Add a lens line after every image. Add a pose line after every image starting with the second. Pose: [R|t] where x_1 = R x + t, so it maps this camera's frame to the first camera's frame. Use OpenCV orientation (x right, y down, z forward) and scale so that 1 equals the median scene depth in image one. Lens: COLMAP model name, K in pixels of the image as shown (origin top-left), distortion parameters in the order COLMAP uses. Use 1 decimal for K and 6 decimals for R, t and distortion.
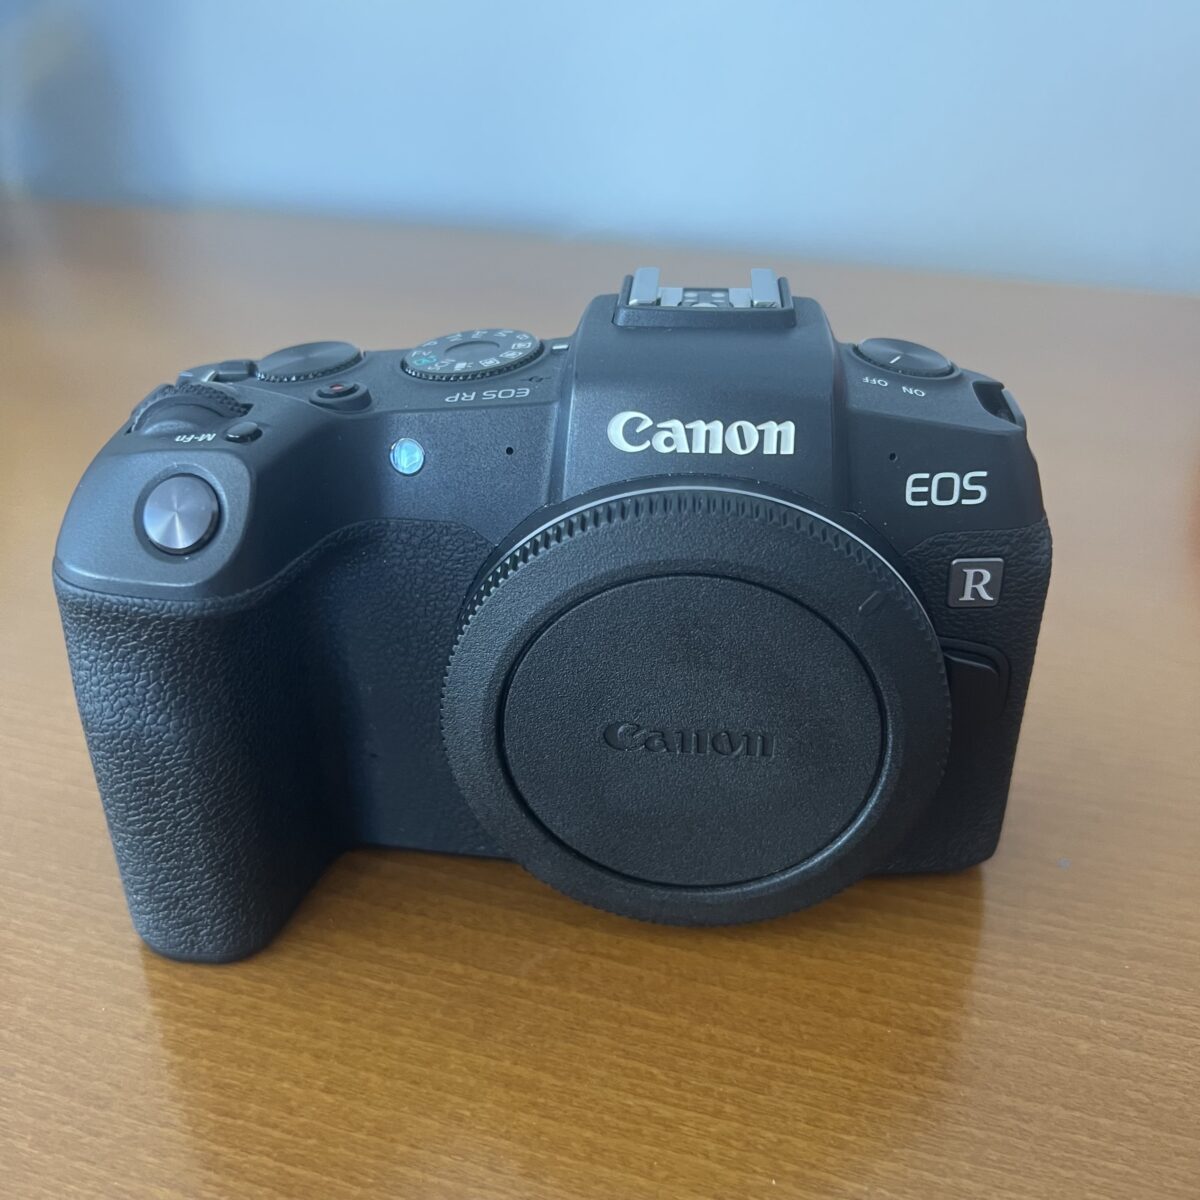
lens RADIAL K [[1286.5, 0, 629.3], [0, 1286.5, 599.9], [0, 0, 1]] dist [-0.011673, -0.039816]
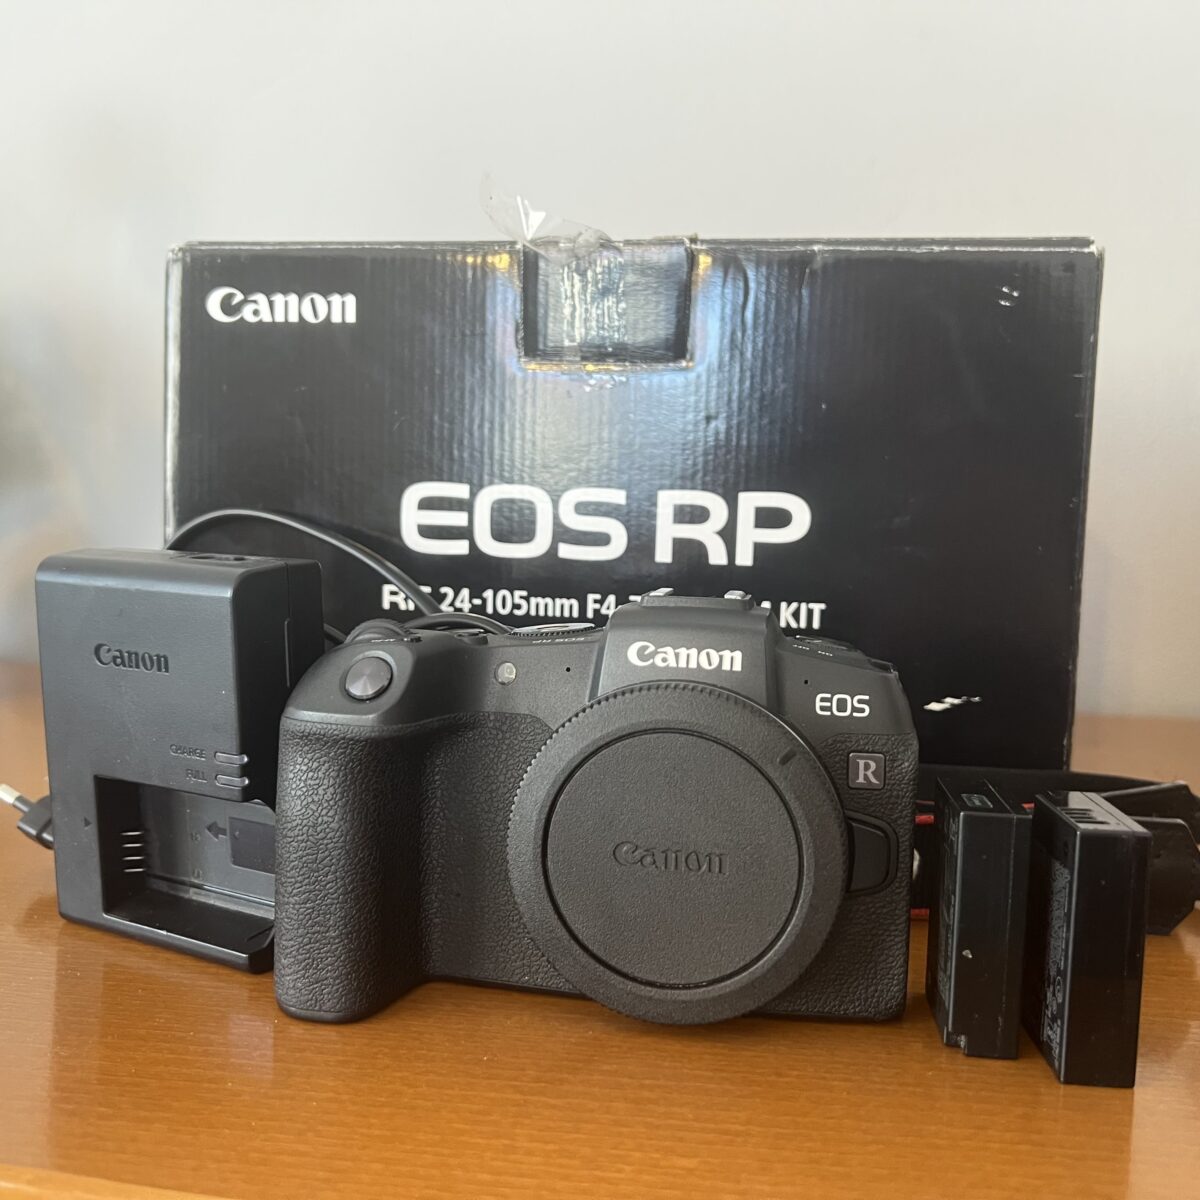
lens RADIAL K [[1286.5, 0, 629.3], [0, 1286.5, 599.9], [0, 0, 1]] dist [-0.011673, -0.039816]
pose [[0.994856, 0.031837, -0.096162, 0.135025], [-0.072009, 0.889951, -0.450336, 0.523764], [0.071242, 0.454944, 0.887666, -0.467412]]
